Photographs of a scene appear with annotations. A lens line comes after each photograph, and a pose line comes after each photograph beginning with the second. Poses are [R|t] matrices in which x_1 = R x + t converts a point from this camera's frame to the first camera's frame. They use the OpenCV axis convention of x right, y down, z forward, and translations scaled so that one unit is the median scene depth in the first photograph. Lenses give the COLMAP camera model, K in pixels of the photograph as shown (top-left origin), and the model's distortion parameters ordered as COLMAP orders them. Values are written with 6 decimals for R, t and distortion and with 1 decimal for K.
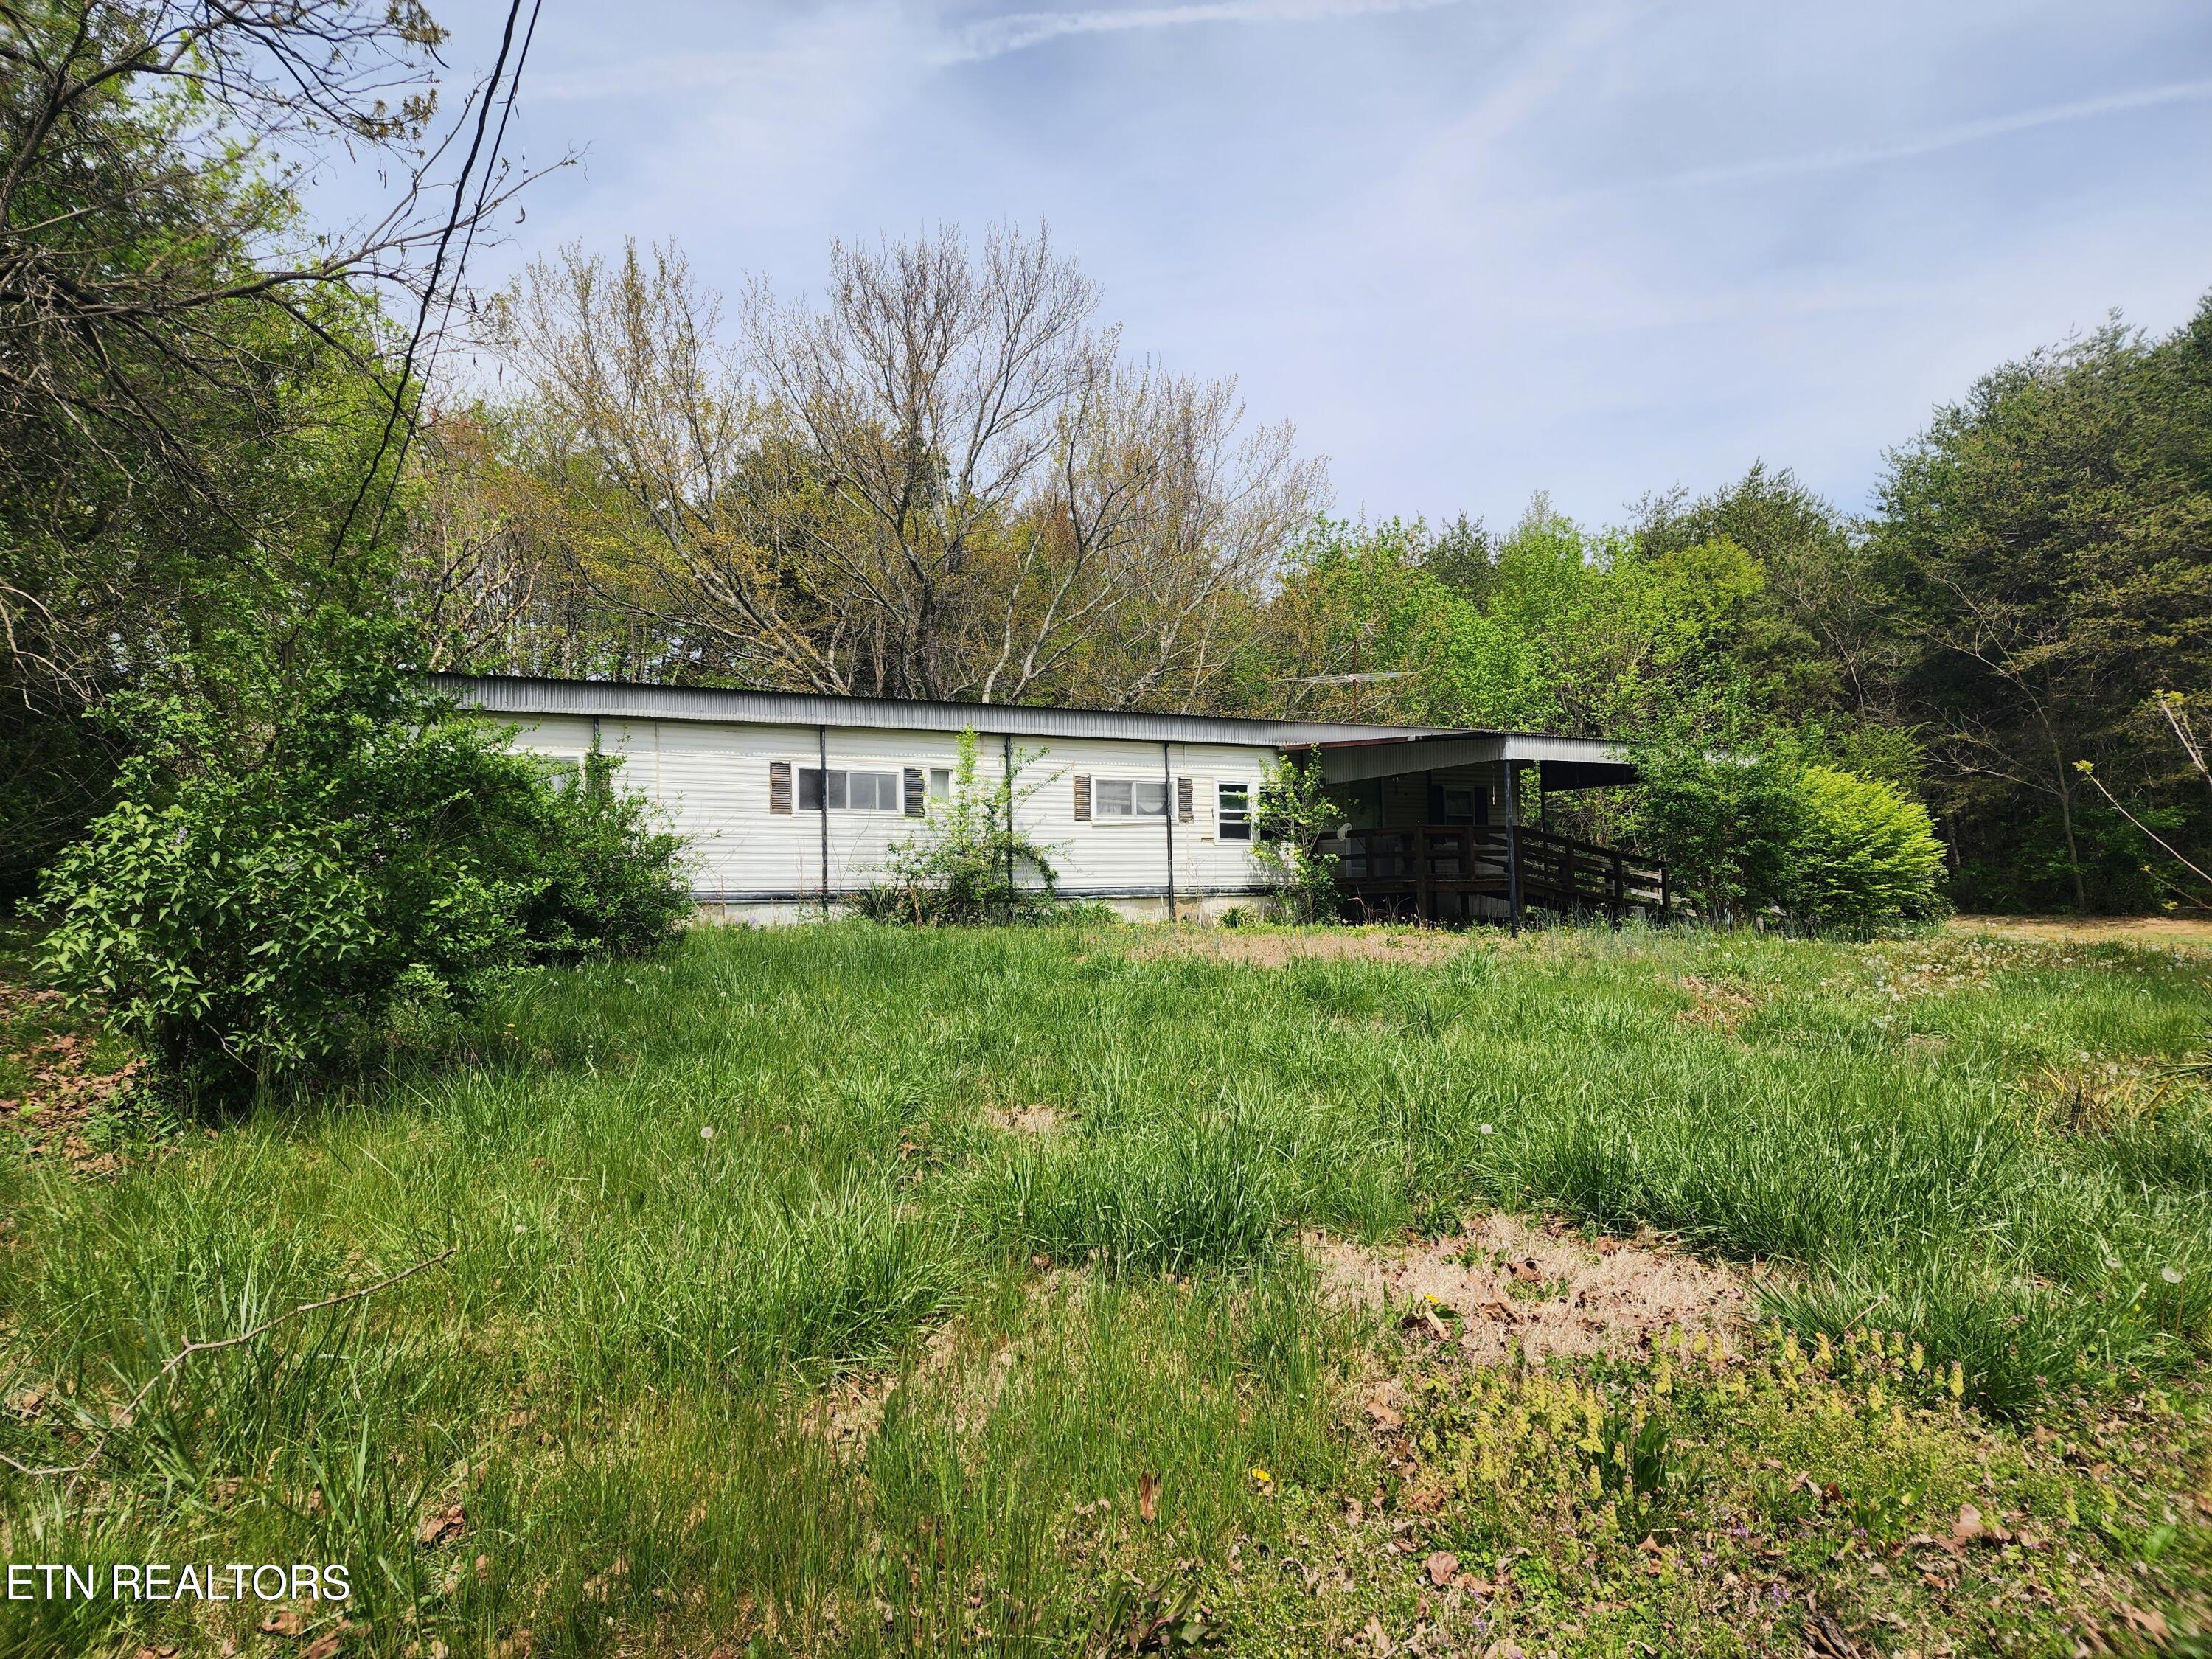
lens RADIAL K [[1471.6, 0, 1107.6], [0, 1471.6, 826.9], [0, 0, 1]] dist [0.079108, -0.077502]
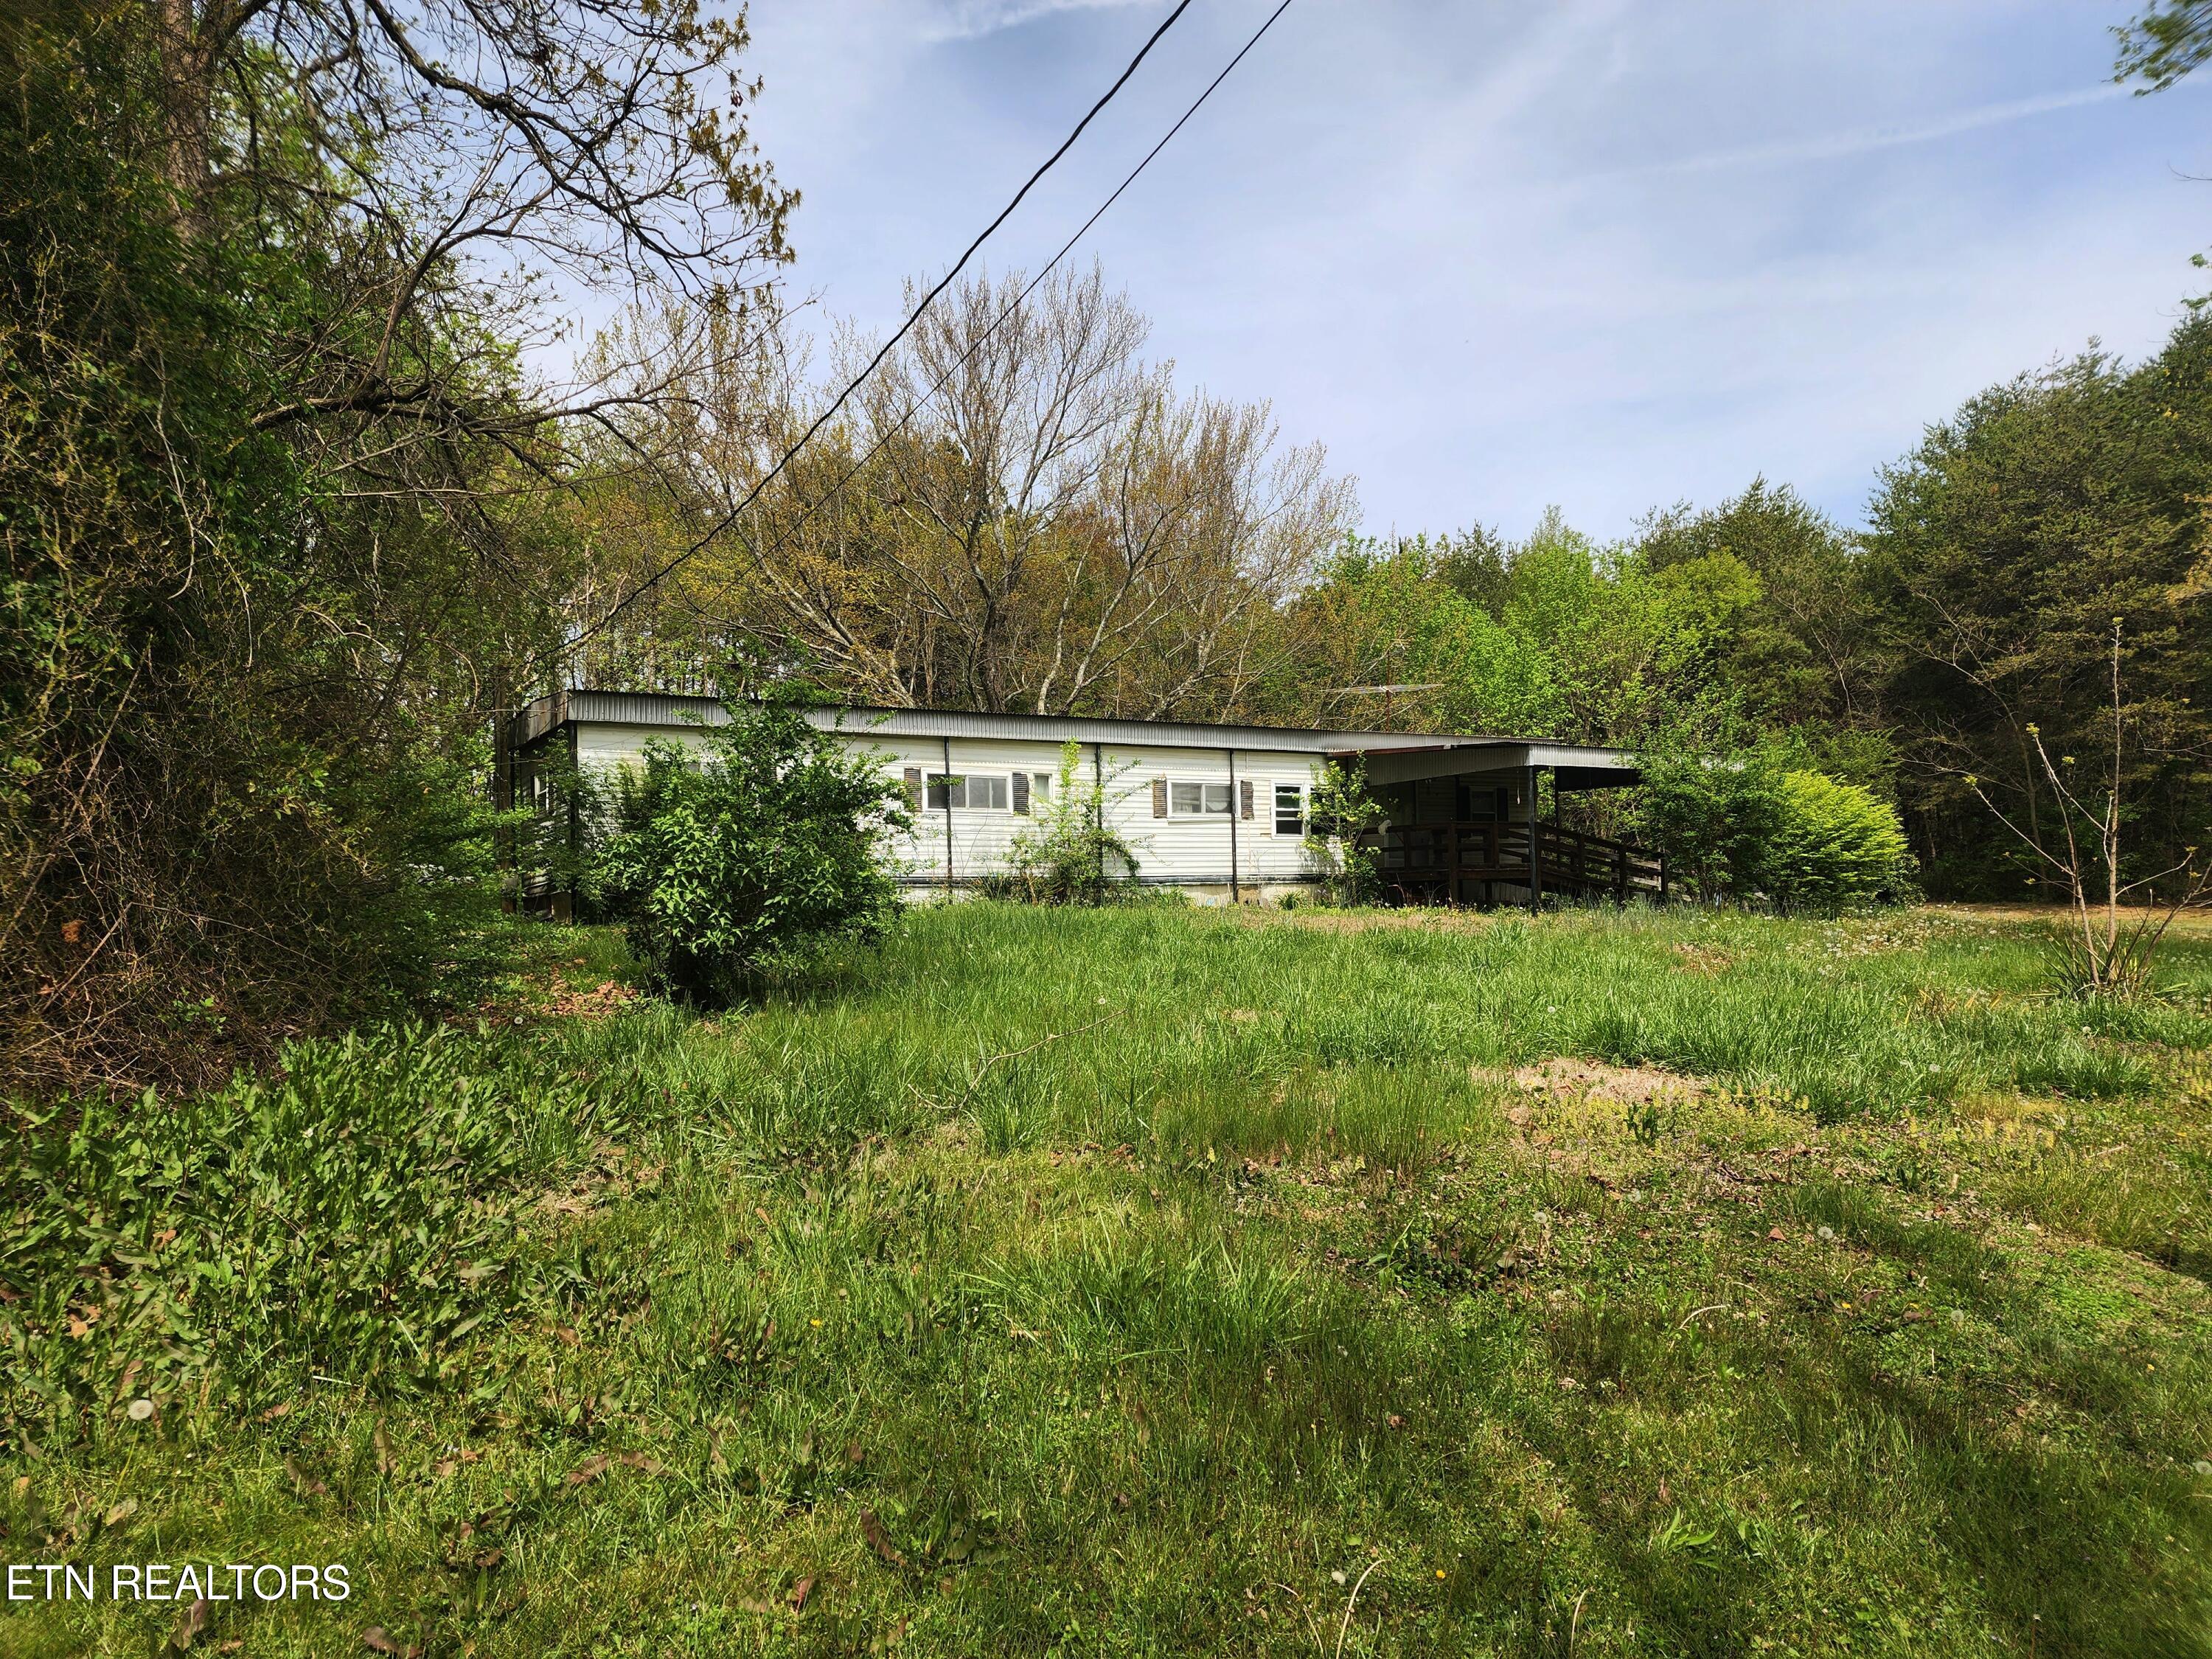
lens RADIAL K [[1471.6, 0, 1104.9], [0, 1471.6, 883.2], [0, 0, 1]] dist [0.079108, -0.077502]
pose [[0.999999, 0.000942, -0.000999, -0.054855], [-0.000900, 0.999135, 0.041580, -0.000950], [0.001037, -0.041579, 0.999135, -0.146737]]
